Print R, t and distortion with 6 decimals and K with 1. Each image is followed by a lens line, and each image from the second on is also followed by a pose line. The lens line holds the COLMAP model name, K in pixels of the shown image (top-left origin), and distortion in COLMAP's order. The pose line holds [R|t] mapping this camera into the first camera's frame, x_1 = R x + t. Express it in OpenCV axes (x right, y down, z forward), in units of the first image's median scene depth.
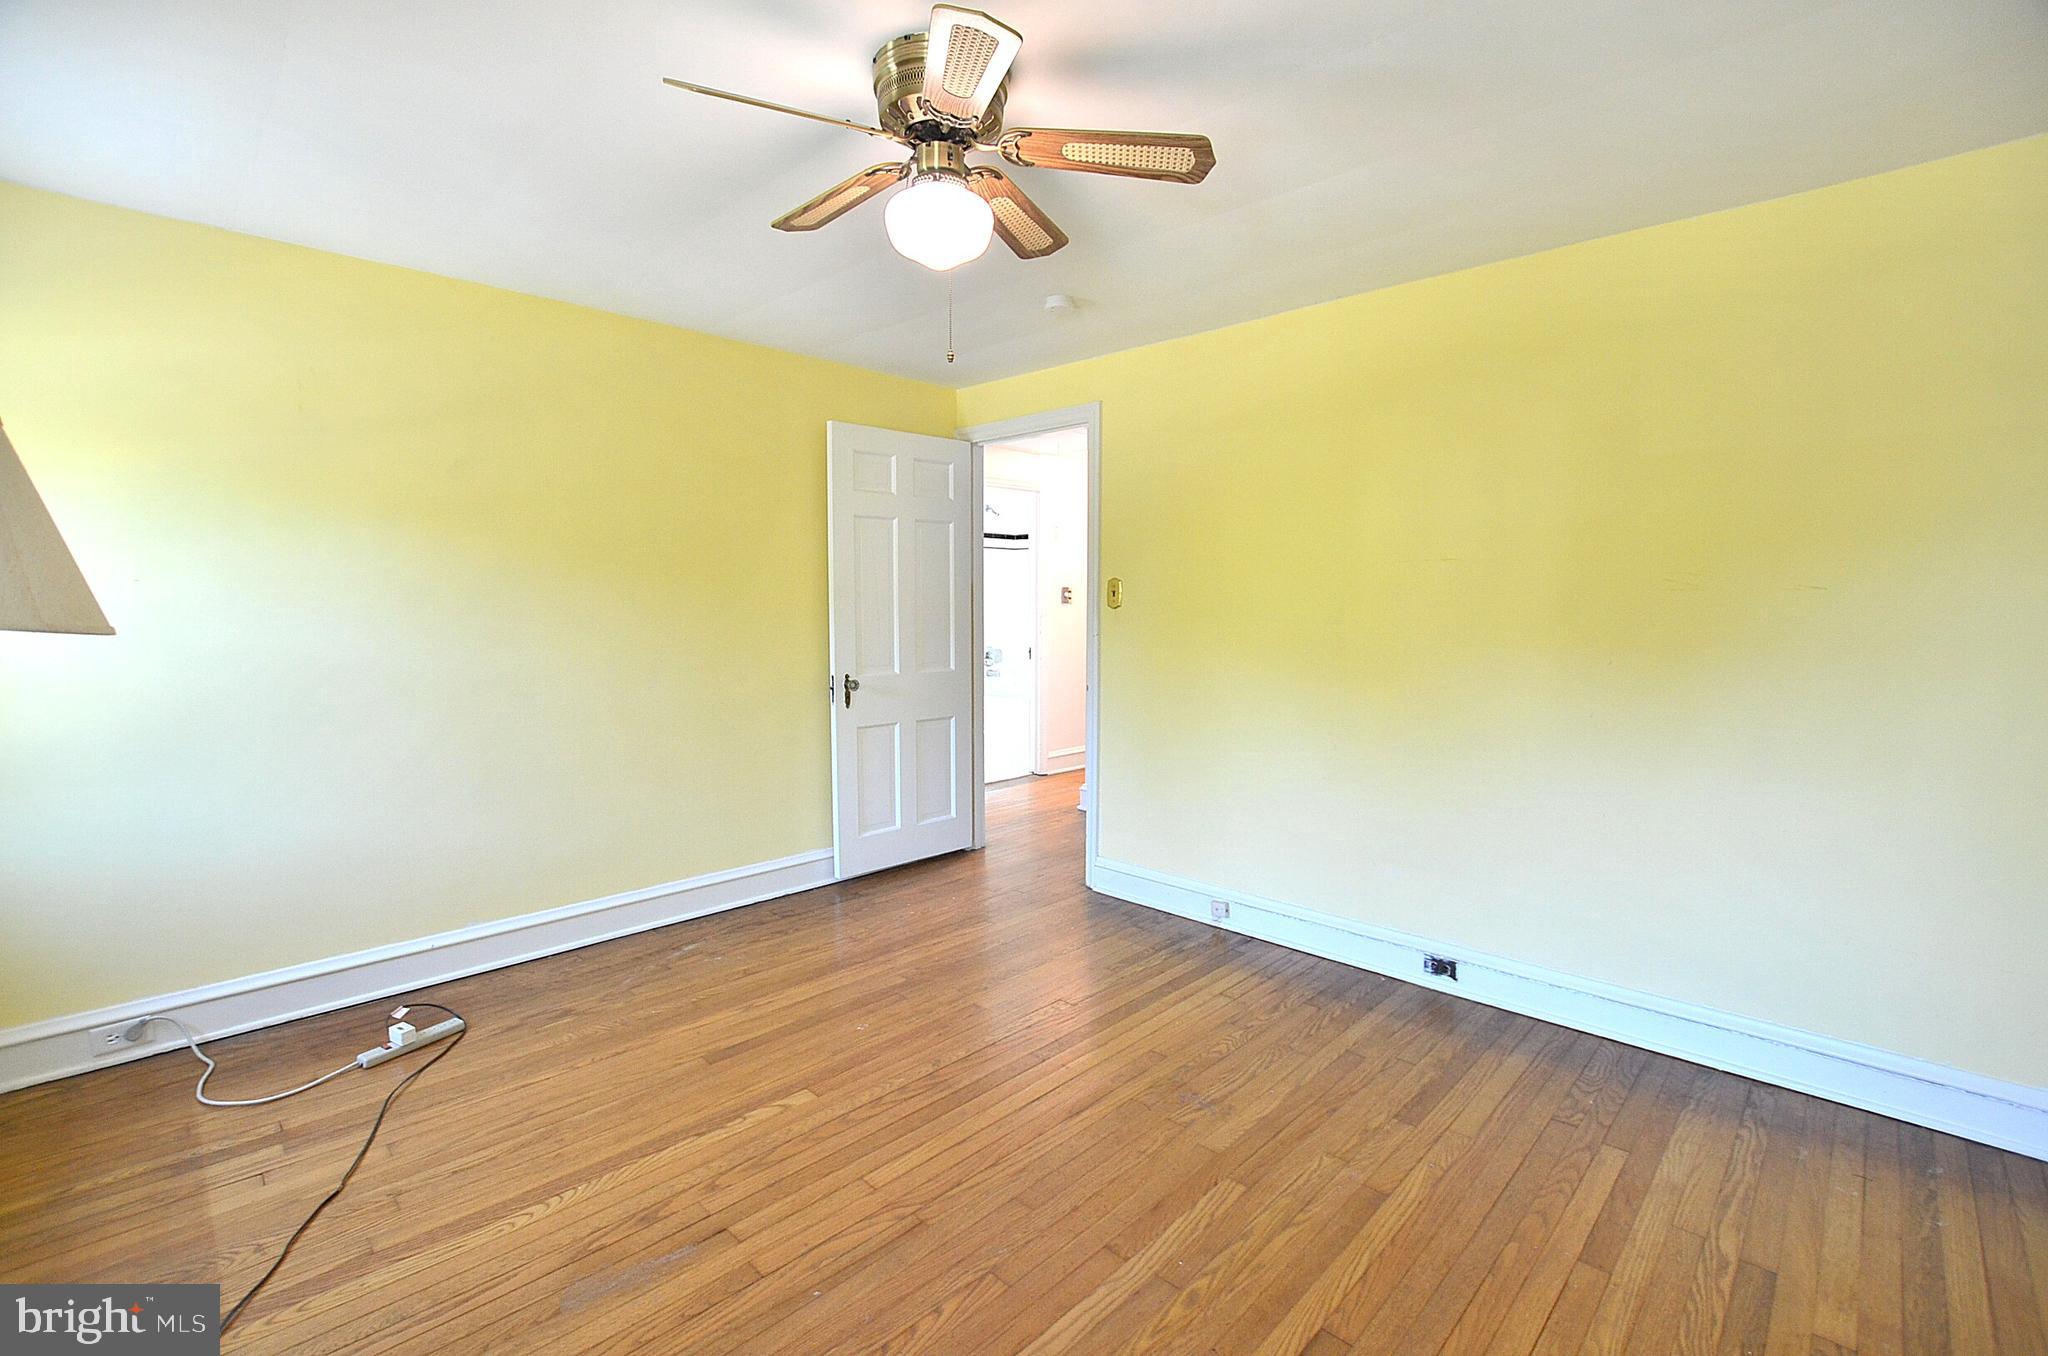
lens RADIAL K [[898.6, 0, 1027.5], [0, 898.6, 694.8], [0, 0, 1]] dist [-0.036681, 0.008803]
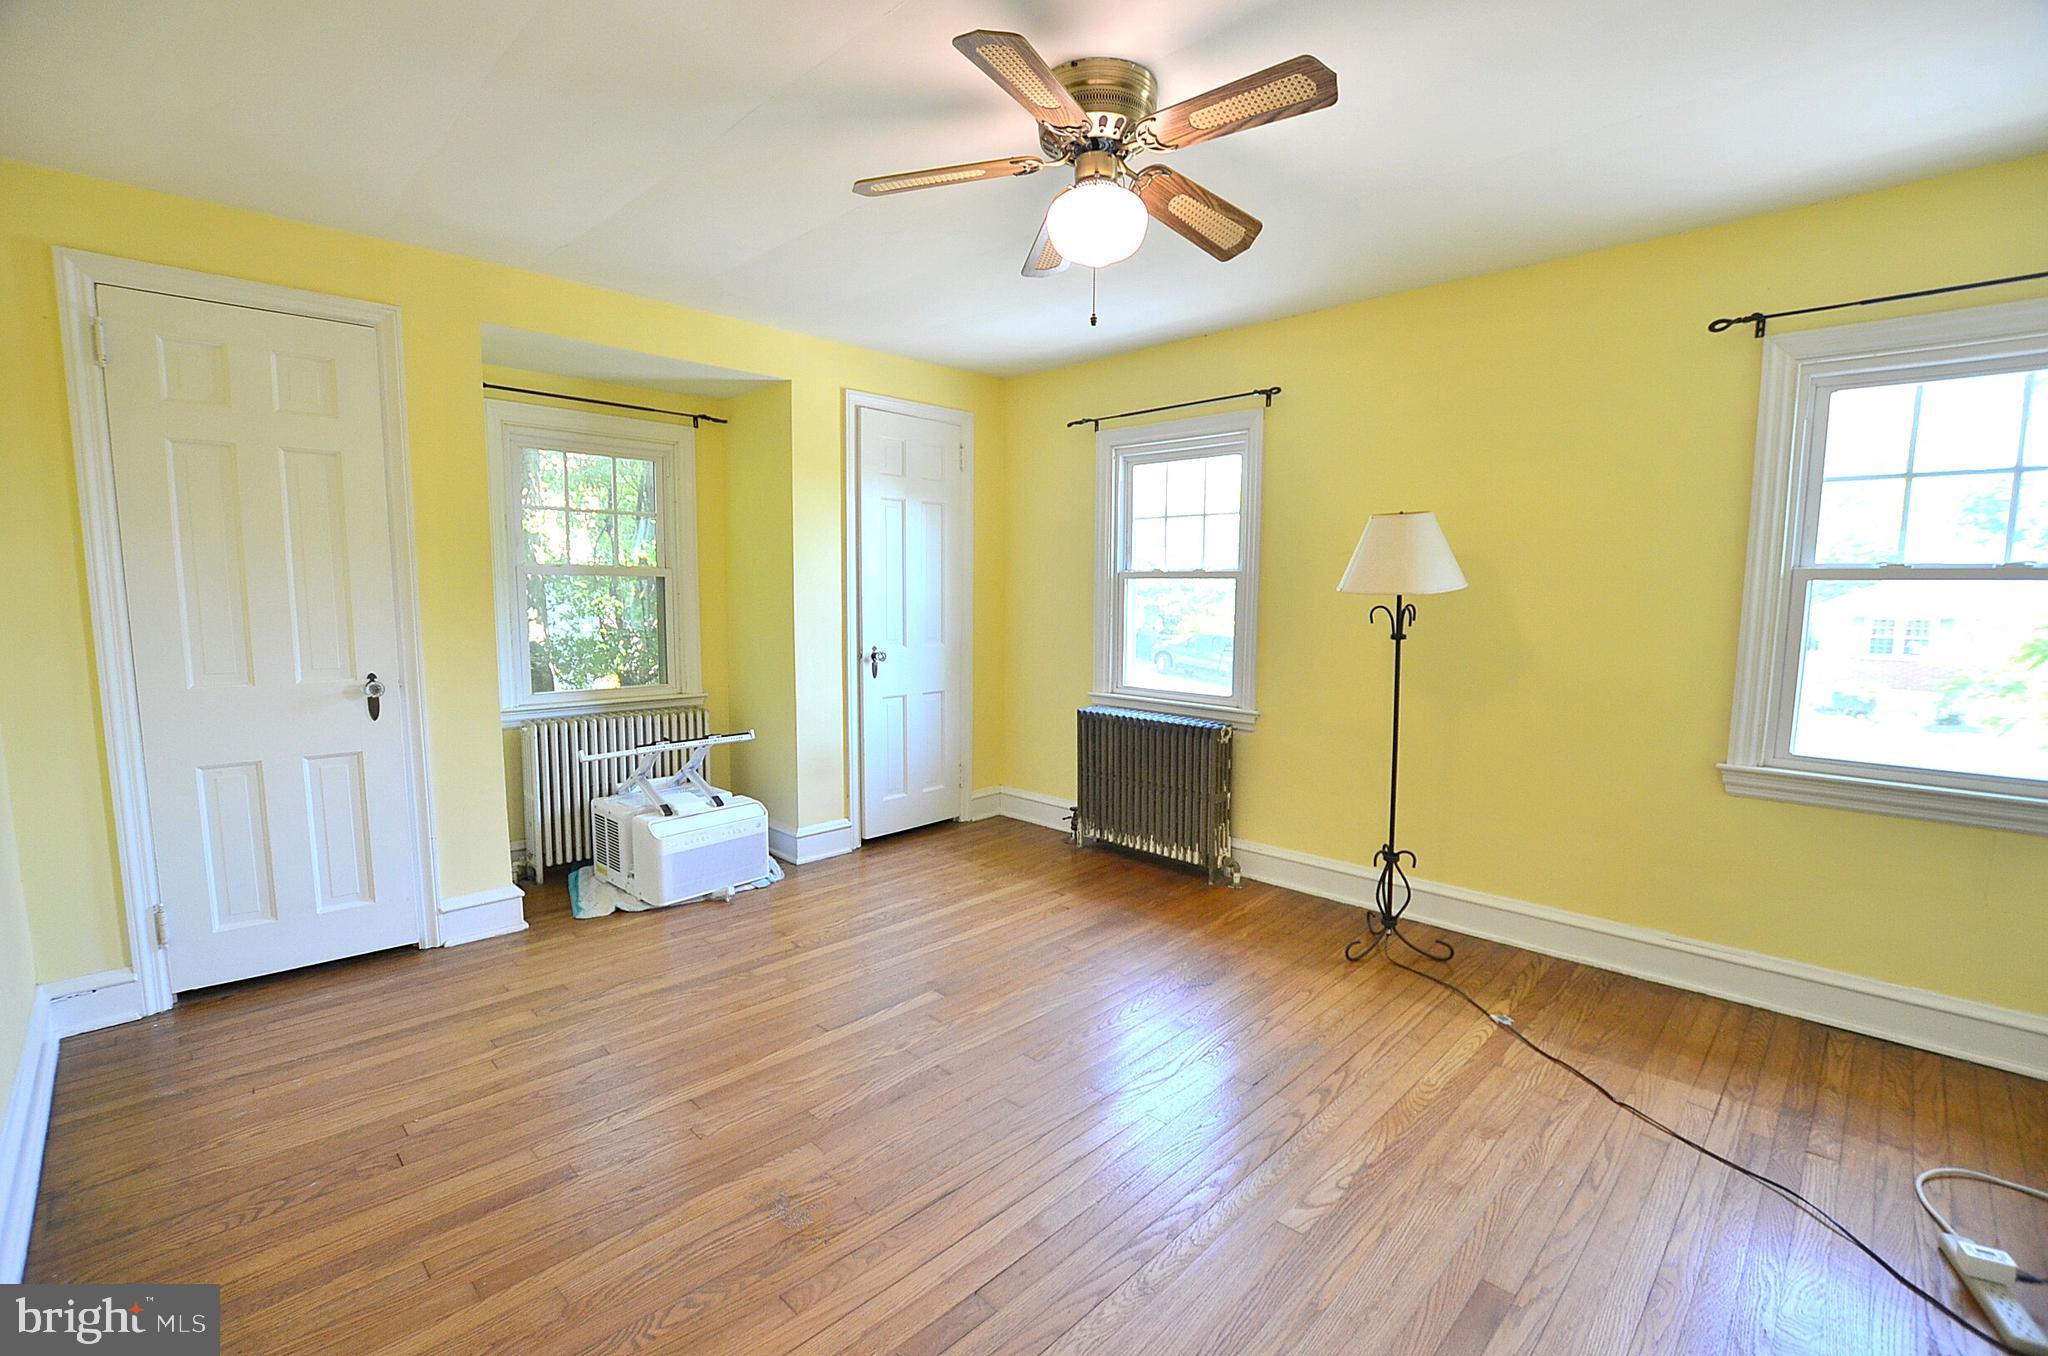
lens RADIAL K [[898.6, 0, 1027.5], [0, 898.6, 694.8], [0, 0, 1]] dist [-0.036681, 0.008803]
pose [[-0.999958, -0.009087, -0.000928, -0.016575], [-0.009069, 0.975457, 0.220005, -0.180224], [-0.001094, 0.220004, -0.975498, 1.877324]]
